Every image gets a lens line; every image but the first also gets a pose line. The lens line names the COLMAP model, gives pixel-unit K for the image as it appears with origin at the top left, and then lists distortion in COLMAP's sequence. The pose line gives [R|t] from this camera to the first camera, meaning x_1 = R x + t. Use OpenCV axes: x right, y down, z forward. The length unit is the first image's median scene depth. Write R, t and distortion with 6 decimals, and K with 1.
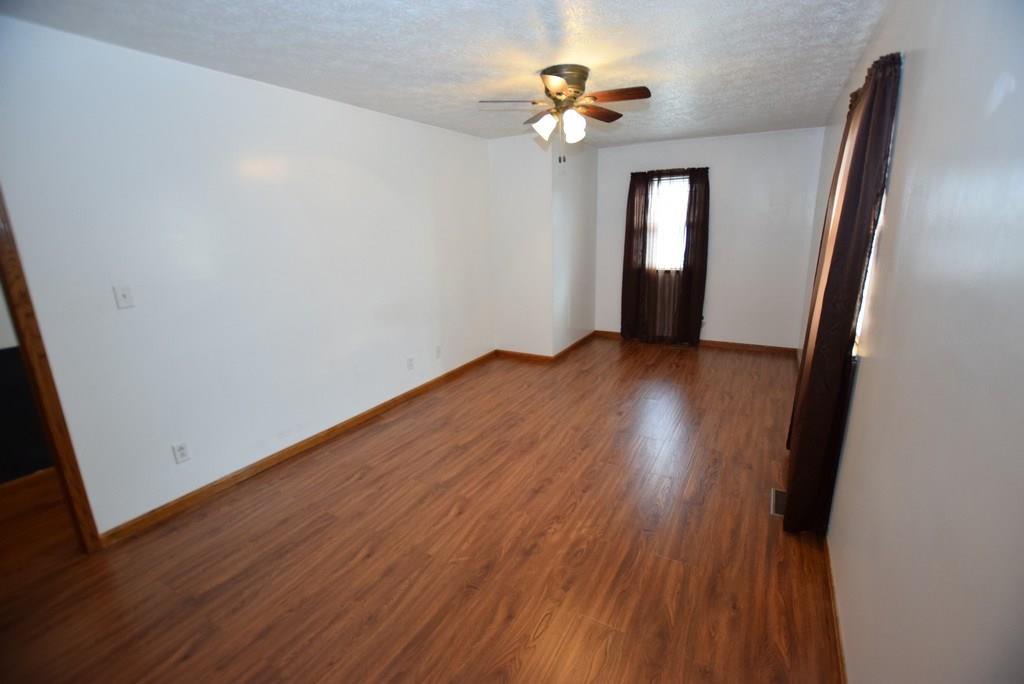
lens RADIAL K [[451.6, 0, 512.1], [0, 451.6, 343.2], [0, 0, 1]] dist [-0.032294, 0.003041]
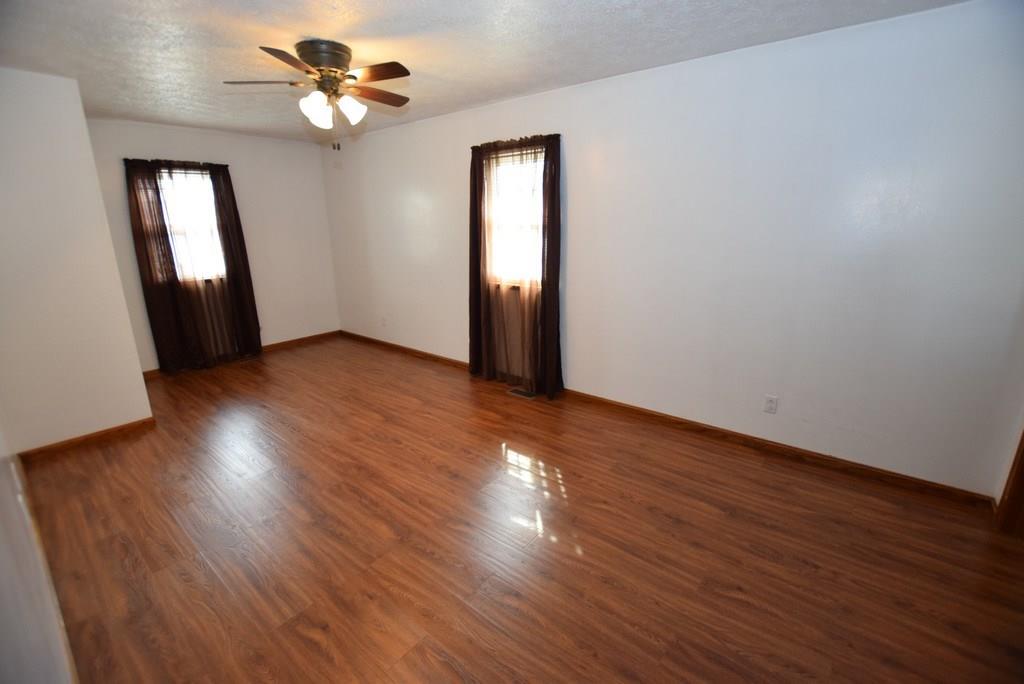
lens RADIAL K [[451.6, 0, 519.7], [0, 451.6, 342.0], [0, 0, 1]] dist [-0.032294, 0.003041]
pose [[0.158560, -0.235377, 0.958883, -0.662263], [0.257676, 0.947378, 0.189944, -0.093217], [-0.953133, 0.216964, 0.210867, 0.455891]]
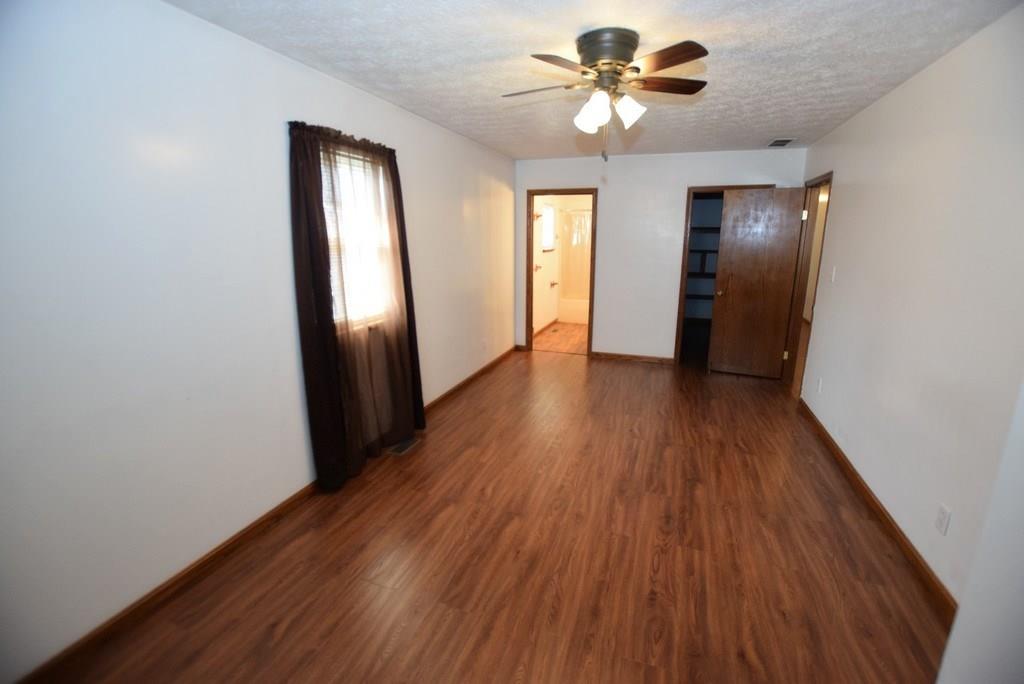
lens RADIAL K [[451.6, 0, 508.3], [0, 451.6, 343.9], [0, 0, 1]] dist [-0.032294, 0.003041]
pose [[-0.985301, 0.064623, -0.158130, 0.362770], [-0.018016, 0.881210, 0.472381, -0.410826], [0.169872, 0.468287, -0.867094, 1.525815]]
